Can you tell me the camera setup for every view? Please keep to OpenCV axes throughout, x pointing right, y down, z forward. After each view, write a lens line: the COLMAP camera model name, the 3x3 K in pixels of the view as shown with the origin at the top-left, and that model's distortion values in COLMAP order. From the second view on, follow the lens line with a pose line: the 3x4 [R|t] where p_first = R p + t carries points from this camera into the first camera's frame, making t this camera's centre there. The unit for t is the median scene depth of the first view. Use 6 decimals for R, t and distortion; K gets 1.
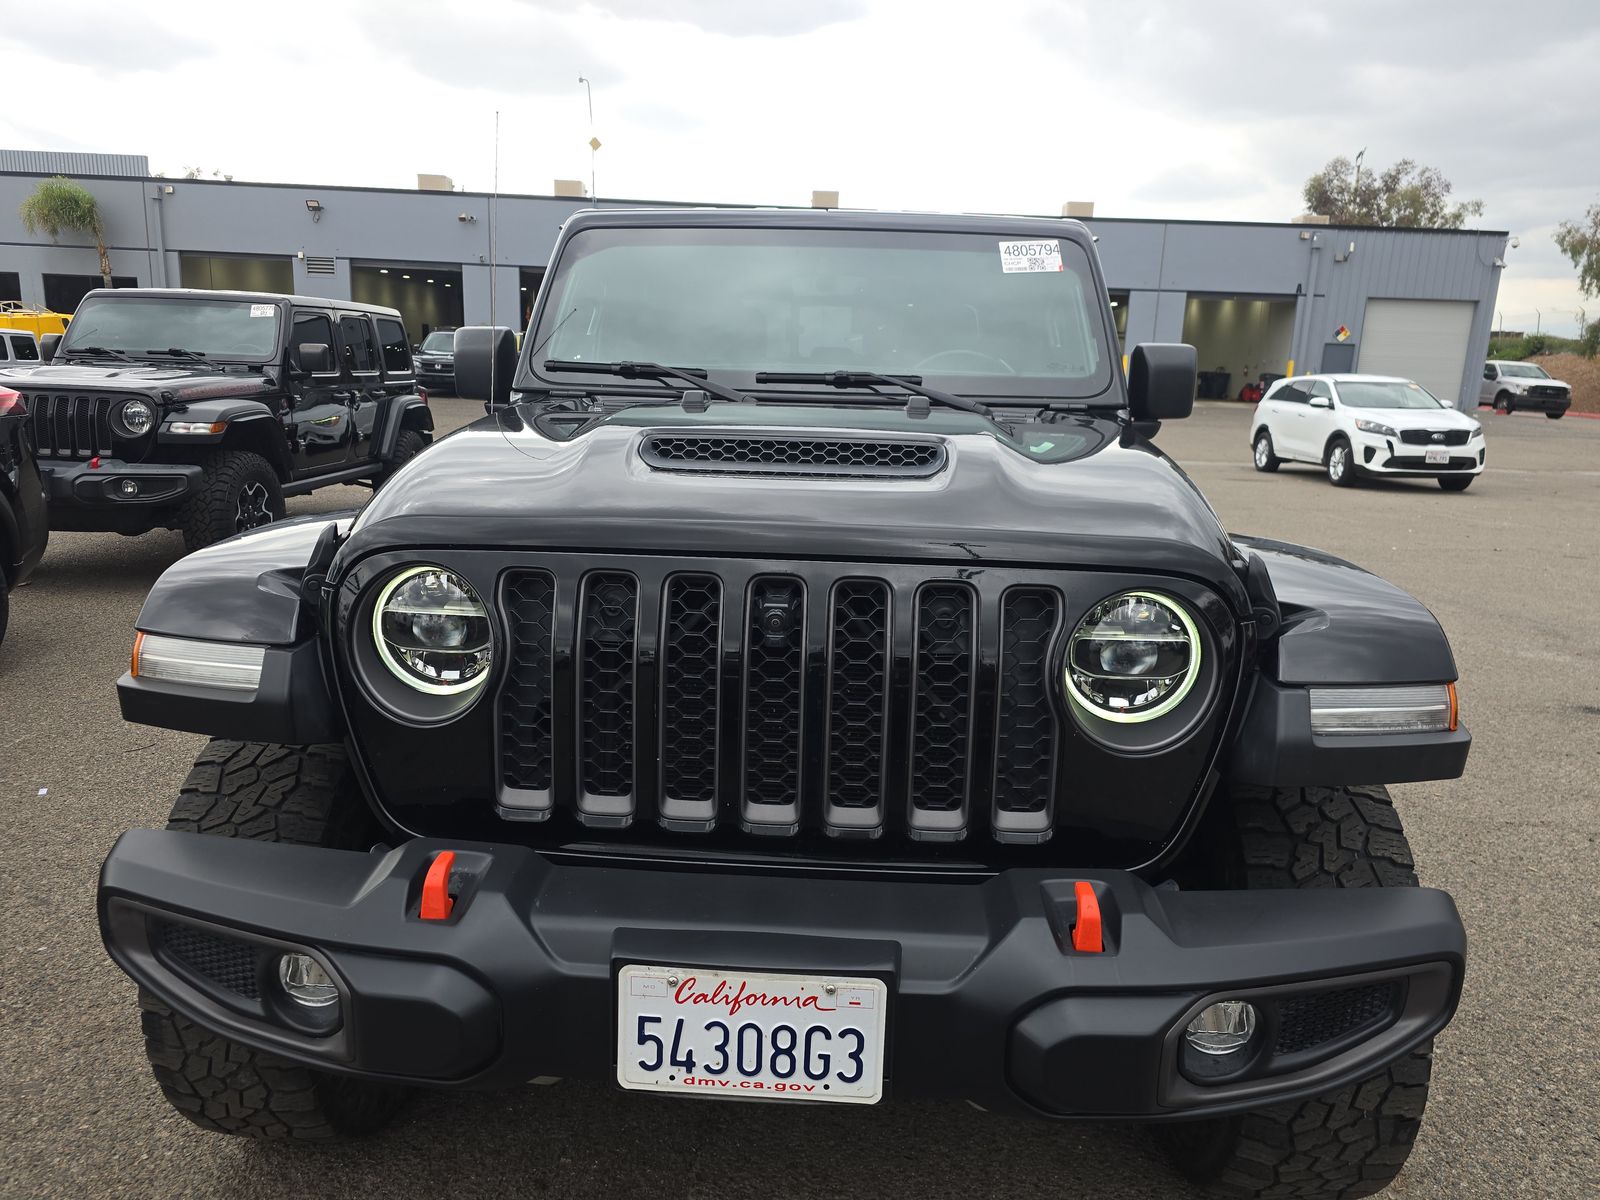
lens RADIAL K [[1076.9, 0, 794.0], [0, 1076.9, 605.8], [0, 0, 1]] dist [0.032711, -0.011929]
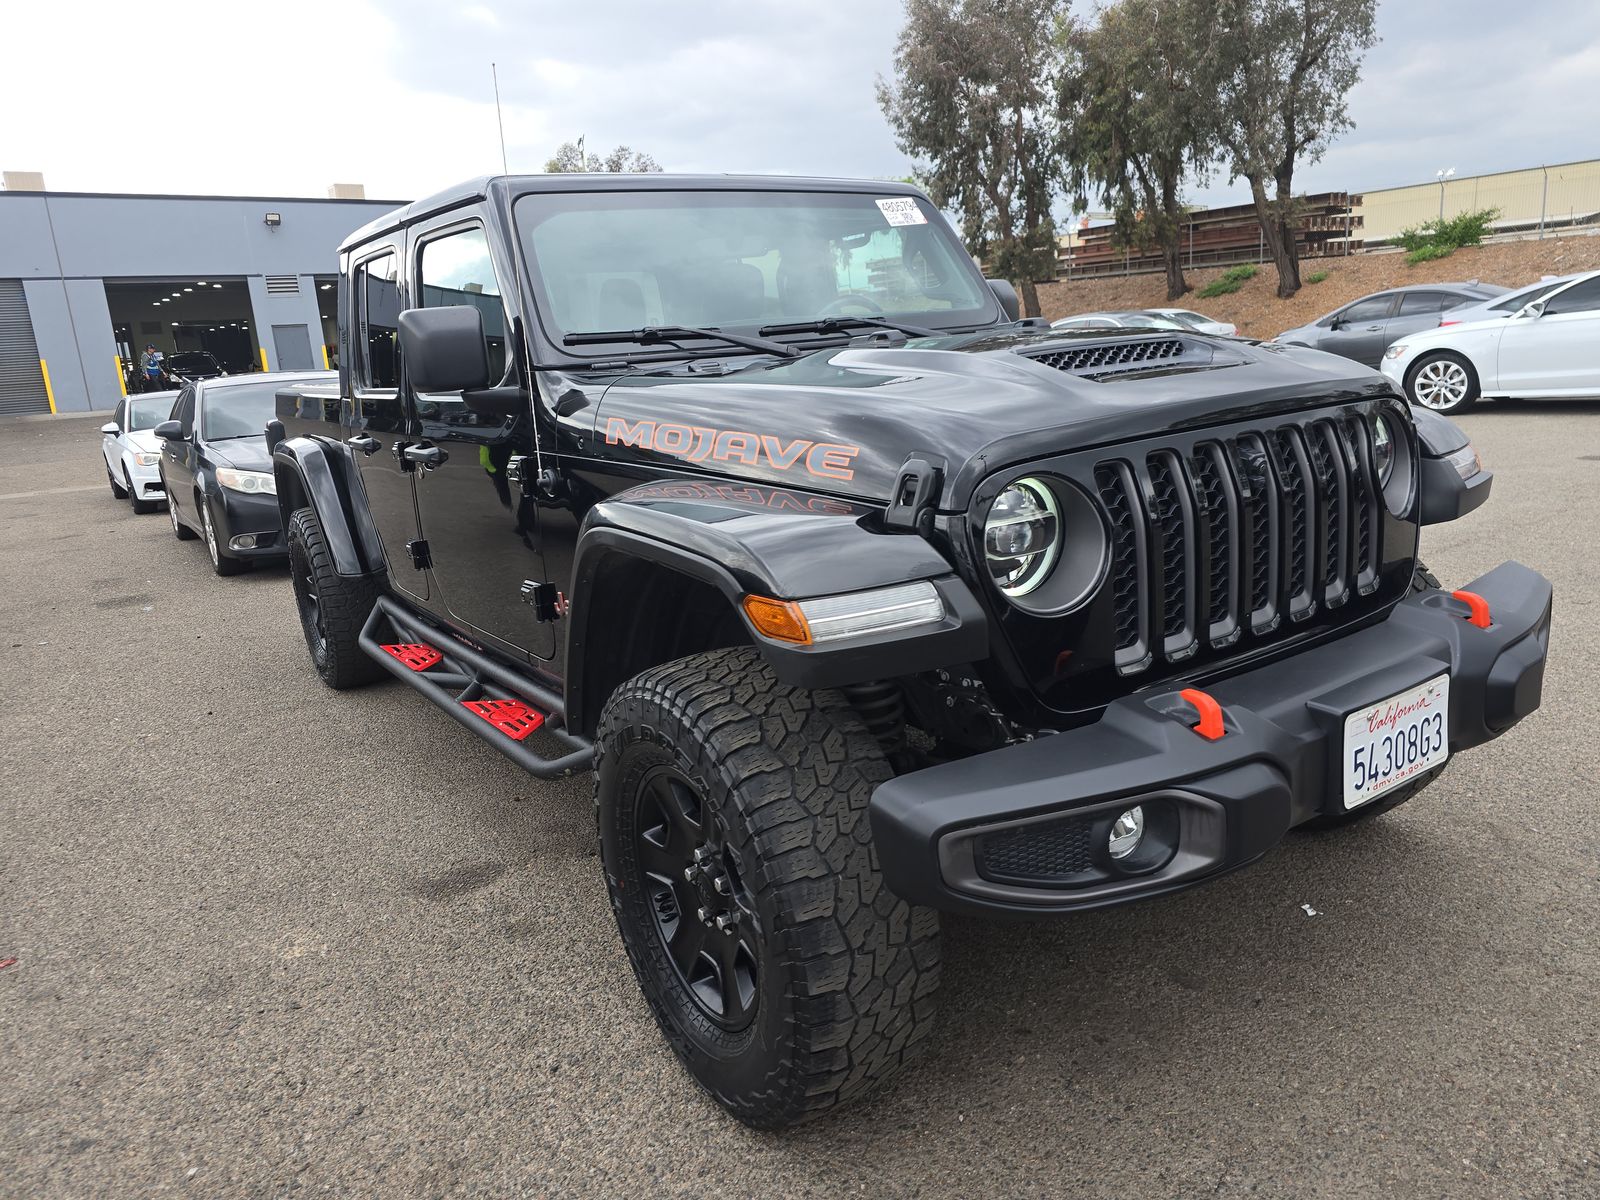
lens RADIAL K [[1076.9, 0, 791.8], [0, 1076.9, 600.2], [0, 0, 1]] dist [0.032711, -0.011929]
pose [[0.799207, -0.227887, 0.556179, -1.353846], [0.223309, 0.971682, 0.077248, -0.061467], [-0.558033, 0.062463, 0.827465, 0.249945]]
